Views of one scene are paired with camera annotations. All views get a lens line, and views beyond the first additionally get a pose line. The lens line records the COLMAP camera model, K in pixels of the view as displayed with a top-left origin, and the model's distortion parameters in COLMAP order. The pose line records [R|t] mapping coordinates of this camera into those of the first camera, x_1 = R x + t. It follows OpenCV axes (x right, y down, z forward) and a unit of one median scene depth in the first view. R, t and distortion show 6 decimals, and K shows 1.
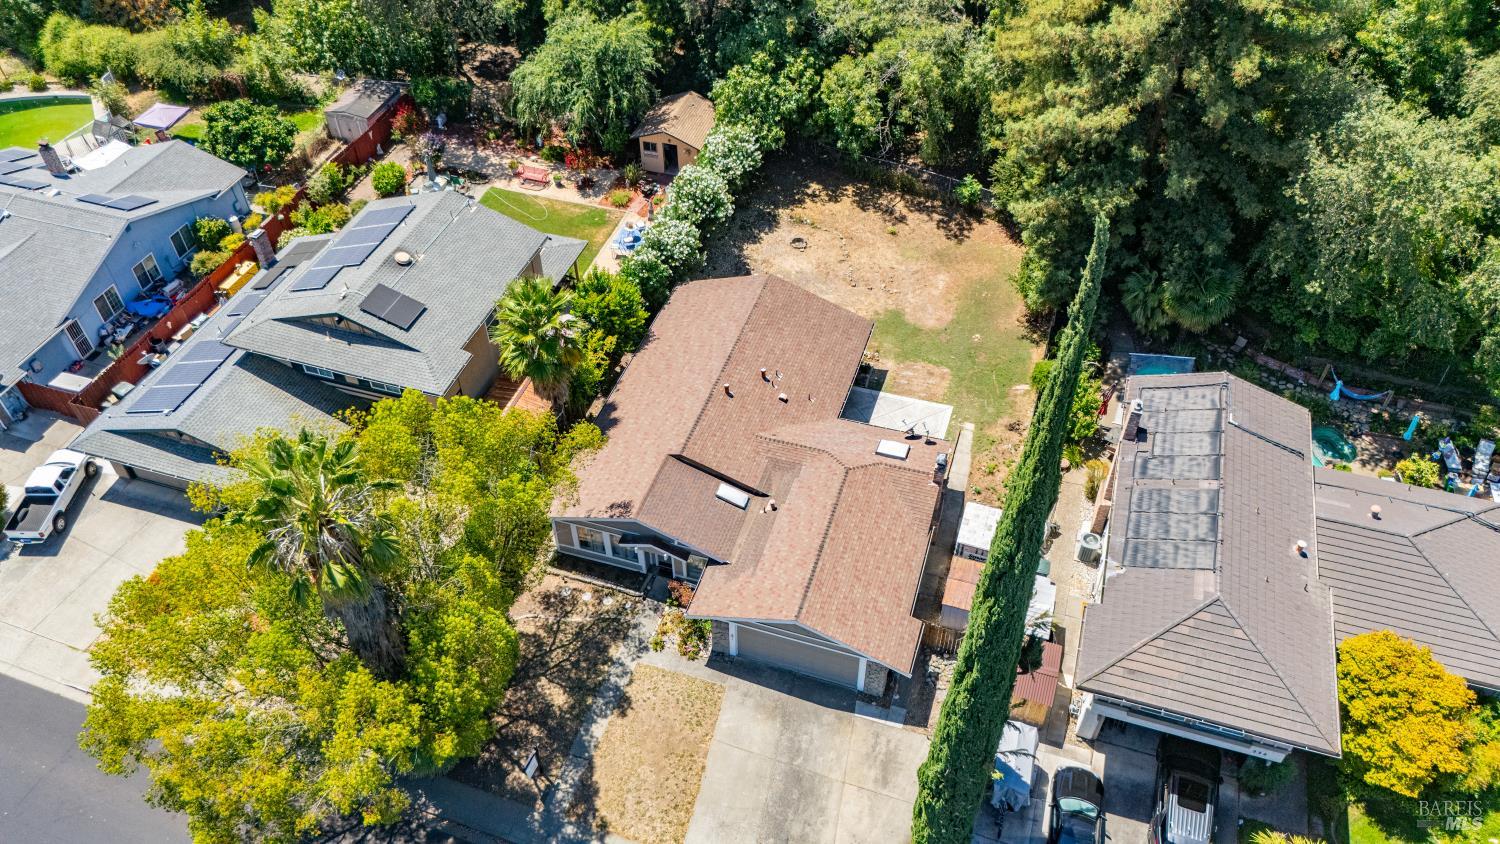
lens RADIAL K [[1111.5, 0, 755.3], [0, 1111.5, 424.4], [0, 0, 1]] dist [0.070580, -0.072624]
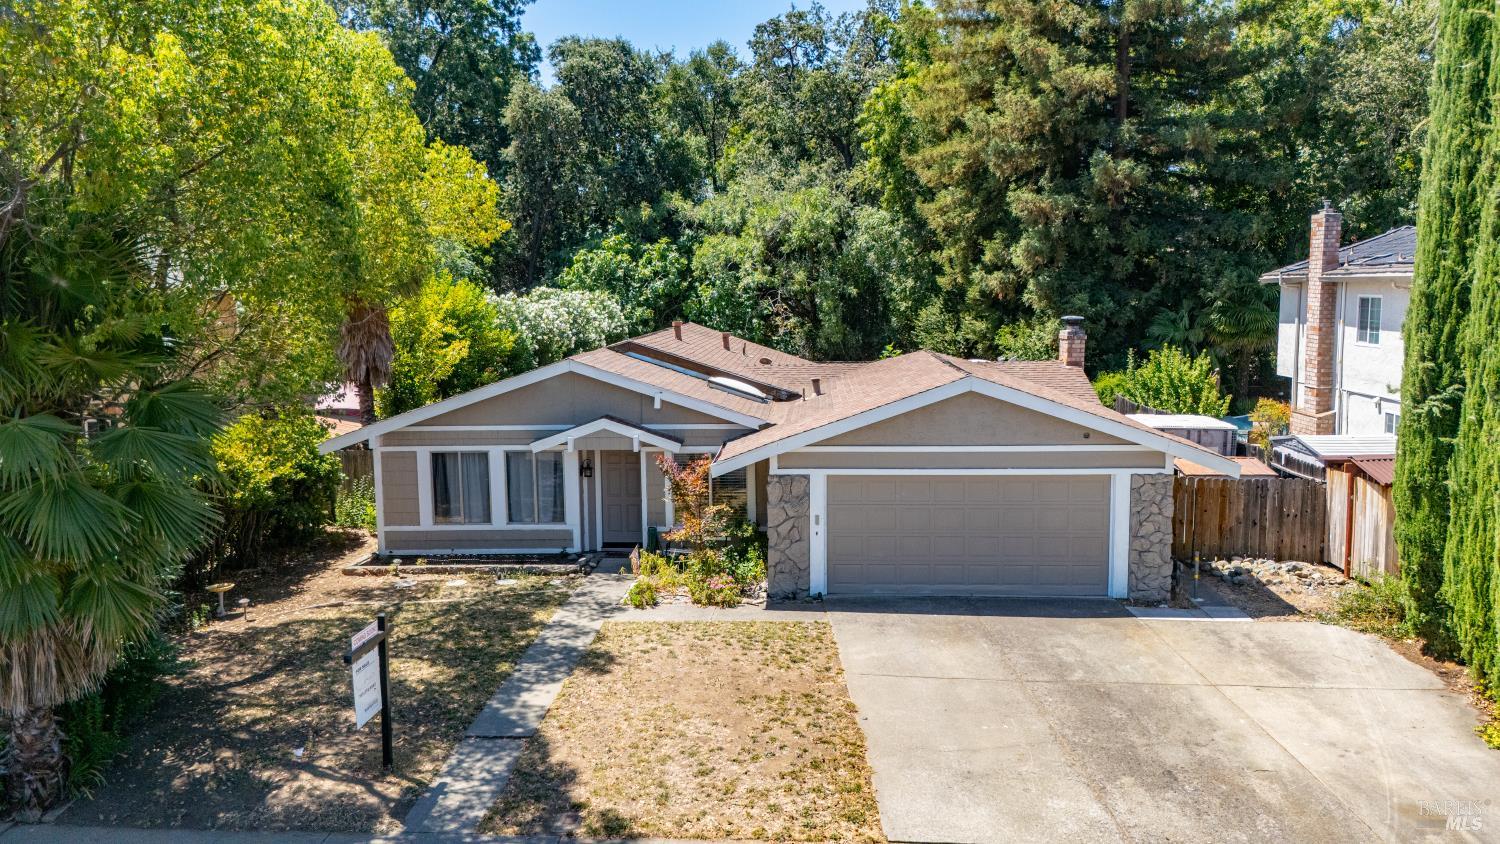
lens RADIAL K [[1111.5, 0, 753.2], [0, 1111.5, 489.1], [0, 0, 1]] dist [0.070580, -0.072624]
pose [[0.968062, -0.051012, 0.245465, -0.131323], [0.182250, 0.815528, -0.549271, 0.356490], [-0.172164, 0.576465, 0.798779, 0.540578]]
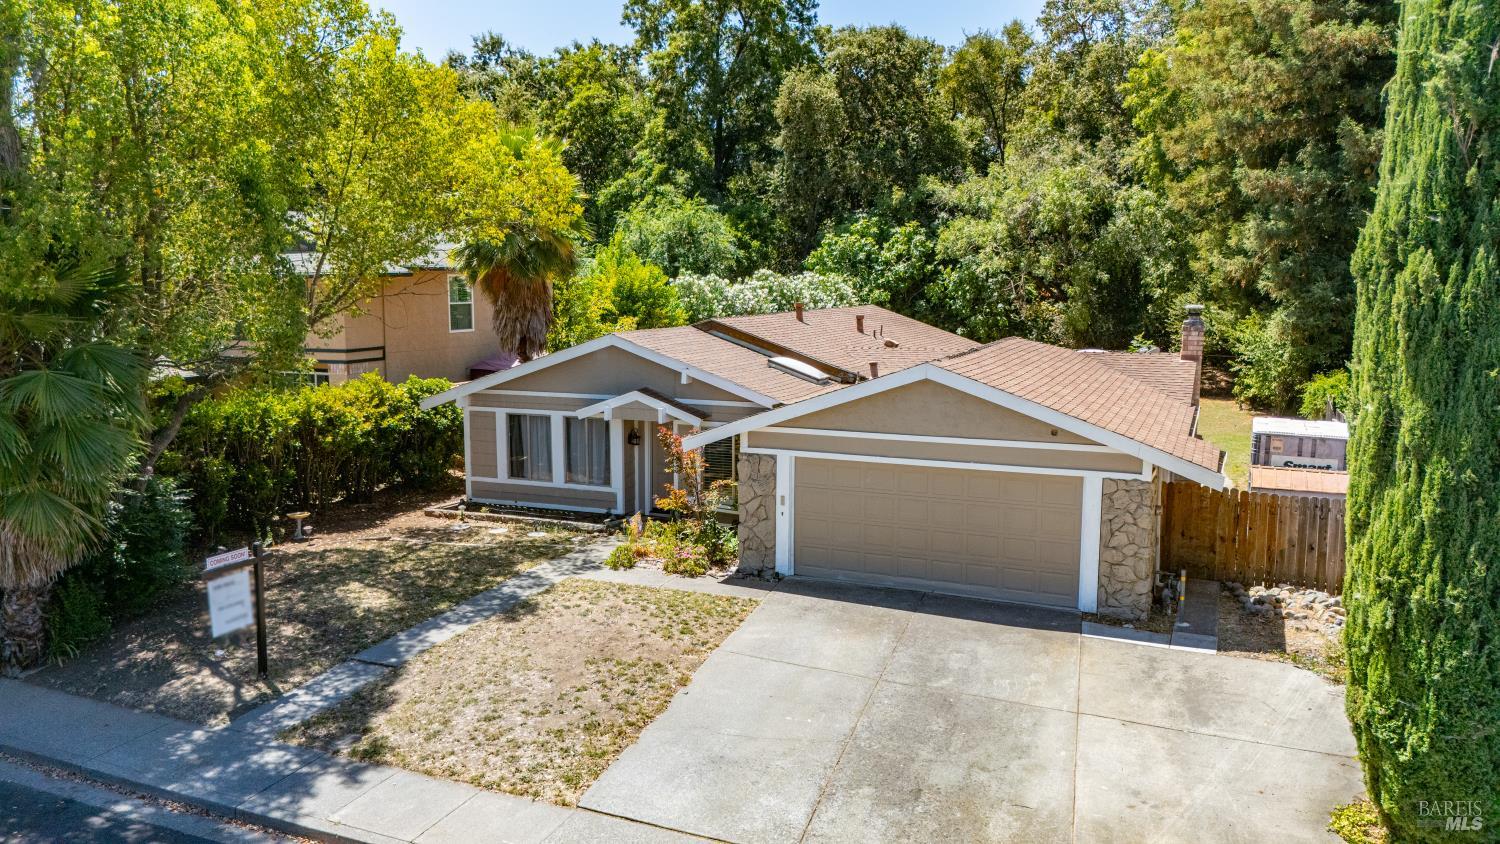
lens RADIAL K [[1111.5, 0, 755.3], [0, 1111.5, 433.3], [0, 0, 1]] dist [0.070580, -0.072624]
pose [[0.995461, 0.020292, -0.092977, 0.007860], [-0.071831, 0.801082, -0.594229, 0.369508], [0.062424, 0.598211, 0.798904, 0.527130]]
